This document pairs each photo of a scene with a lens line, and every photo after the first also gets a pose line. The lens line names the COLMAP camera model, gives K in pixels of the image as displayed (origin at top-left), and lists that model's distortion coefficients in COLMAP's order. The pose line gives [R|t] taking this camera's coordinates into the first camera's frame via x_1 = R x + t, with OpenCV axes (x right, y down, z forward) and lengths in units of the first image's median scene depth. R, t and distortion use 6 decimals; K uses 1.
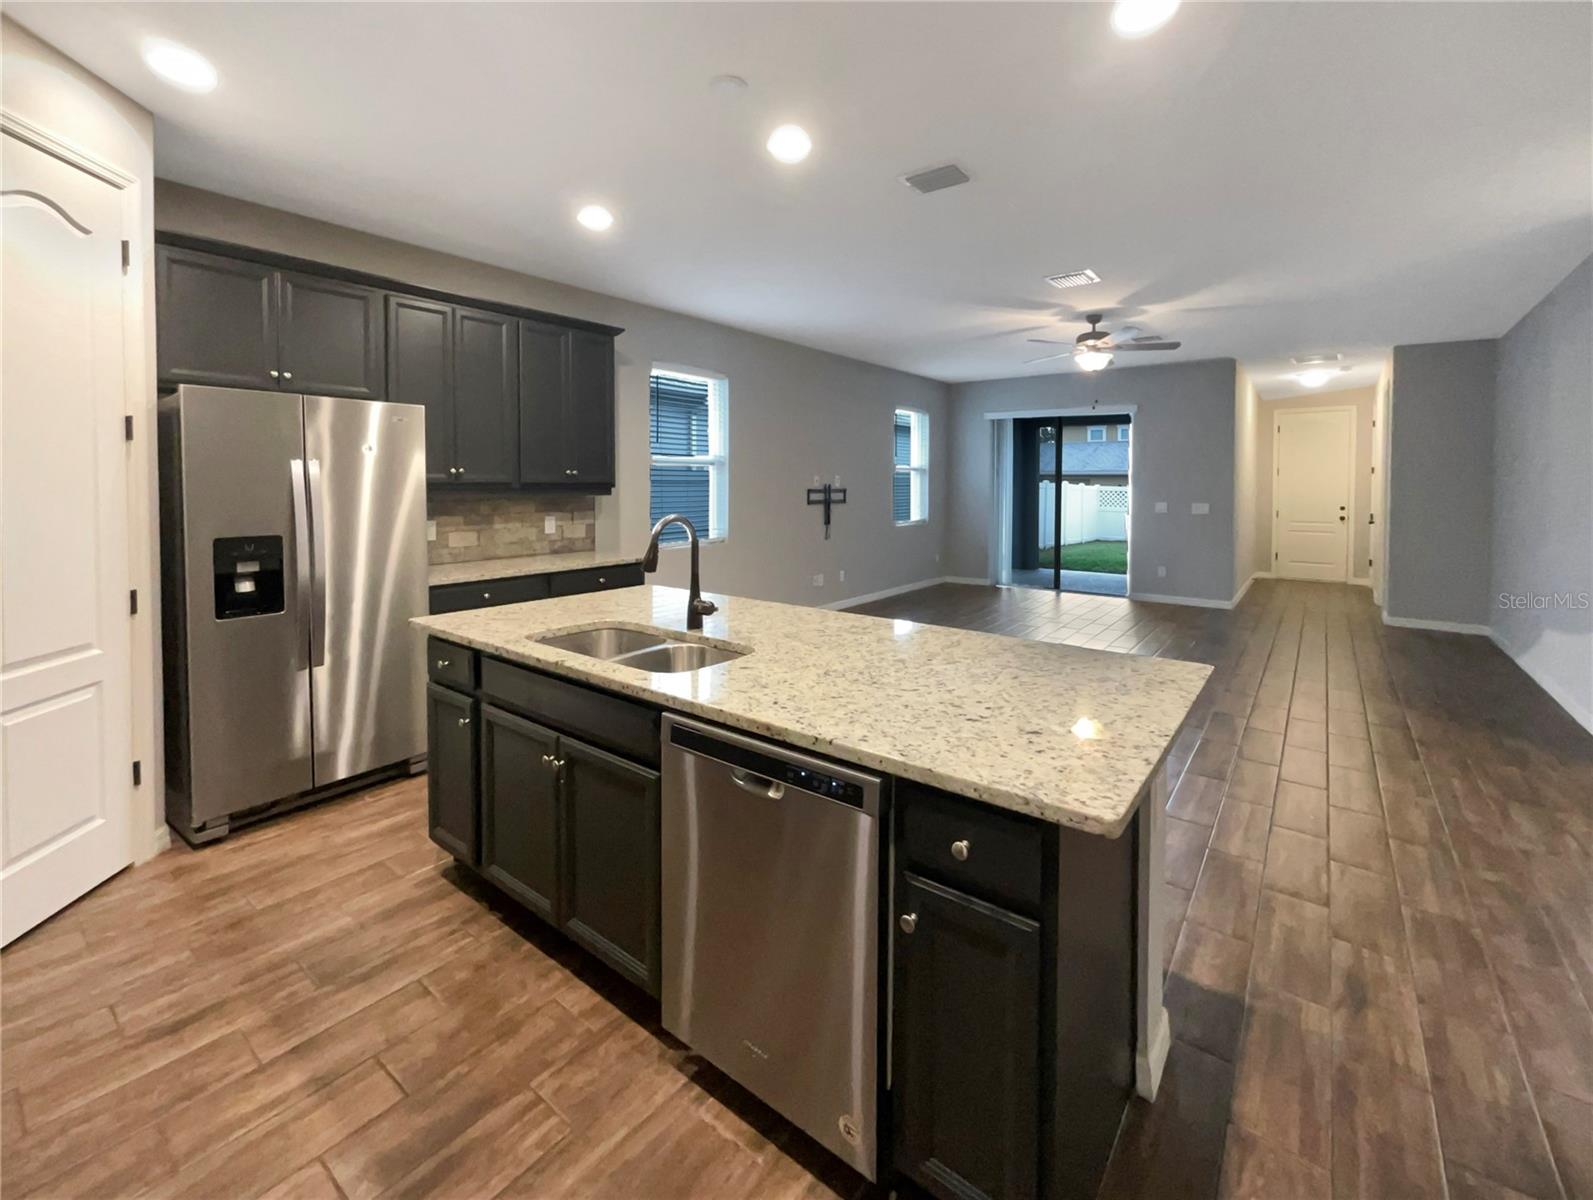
lens RADIAL K [[675.0, 0, 775.1], [0, 675.0, 540.1], [0, 0, 1]] dist [0.000599, -0.000927]
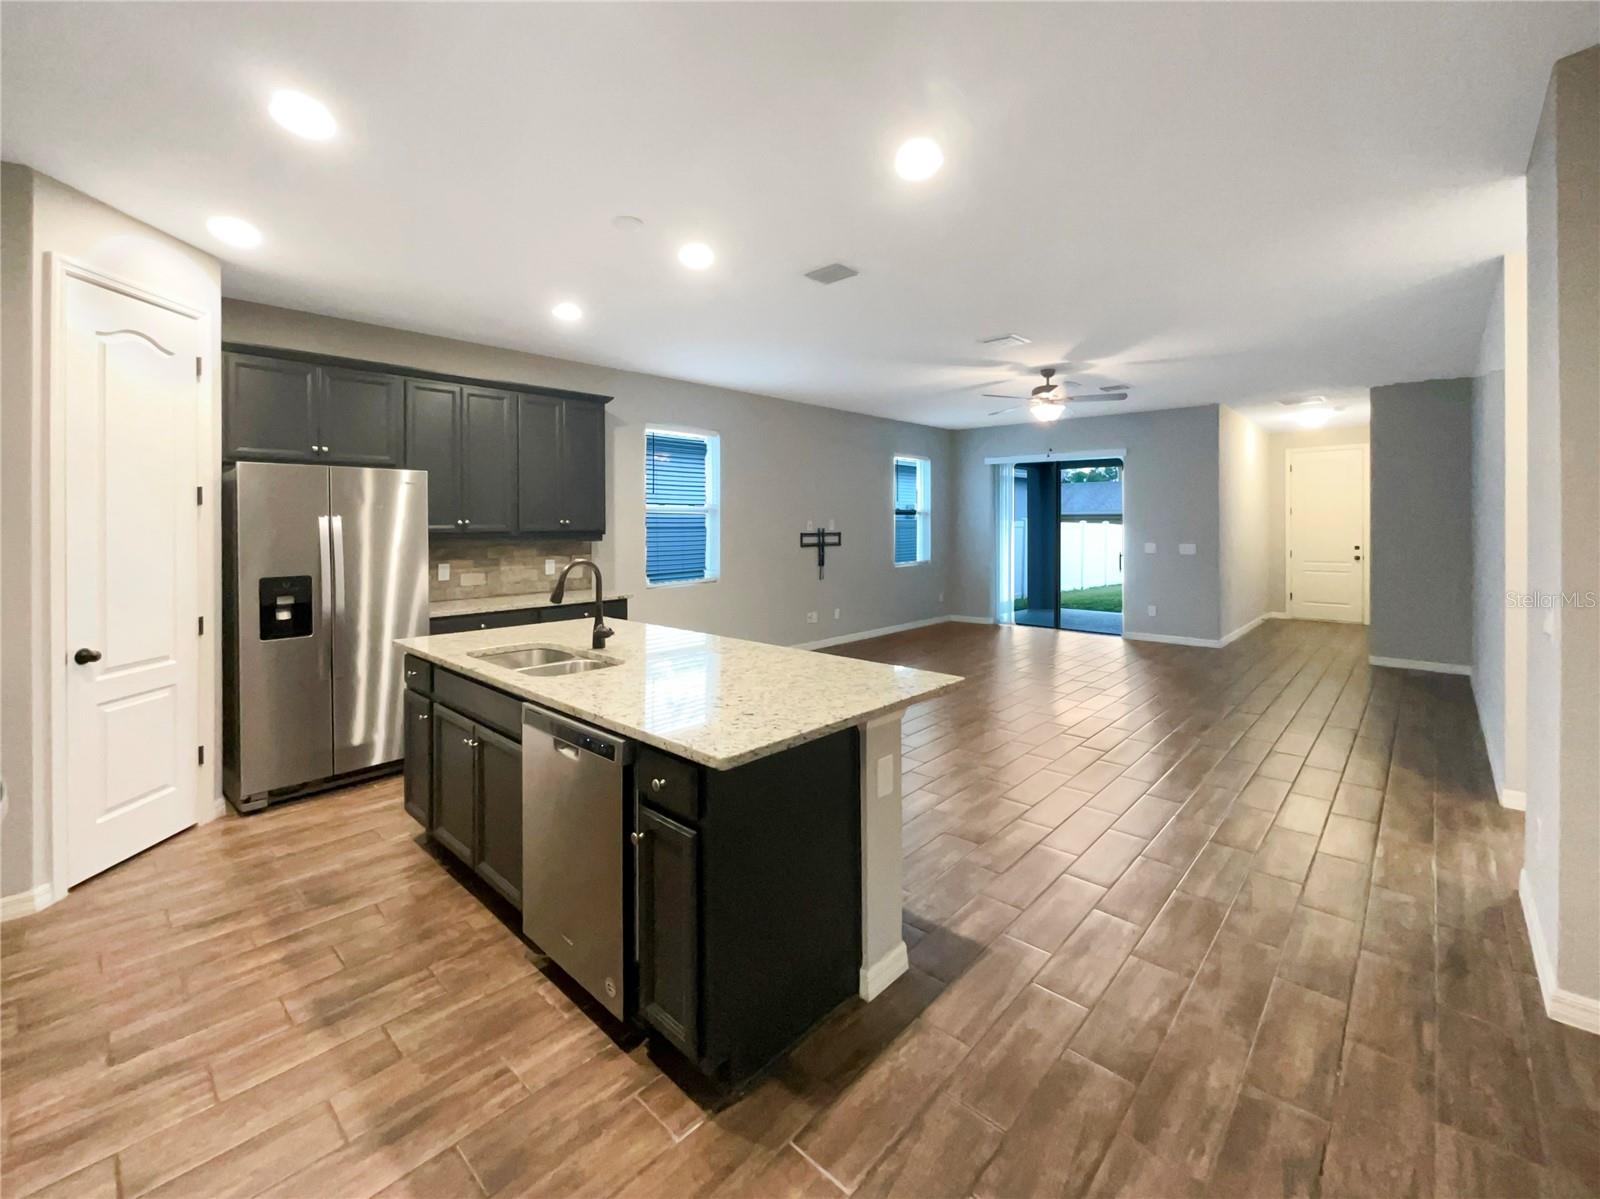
lens RADIAL K [[668.5, 0, 770.8], [0, 668.5, 569.7], [0, 0, 1]] dist [-0.003158, 0.002401]
pose [[0.995009, -0.002510, -0.099757, 0.265475], [0.000777, 0.999848, -0.017416, 0.004363], [0.099785, 0.017251, 0.994859, -0.176627]]
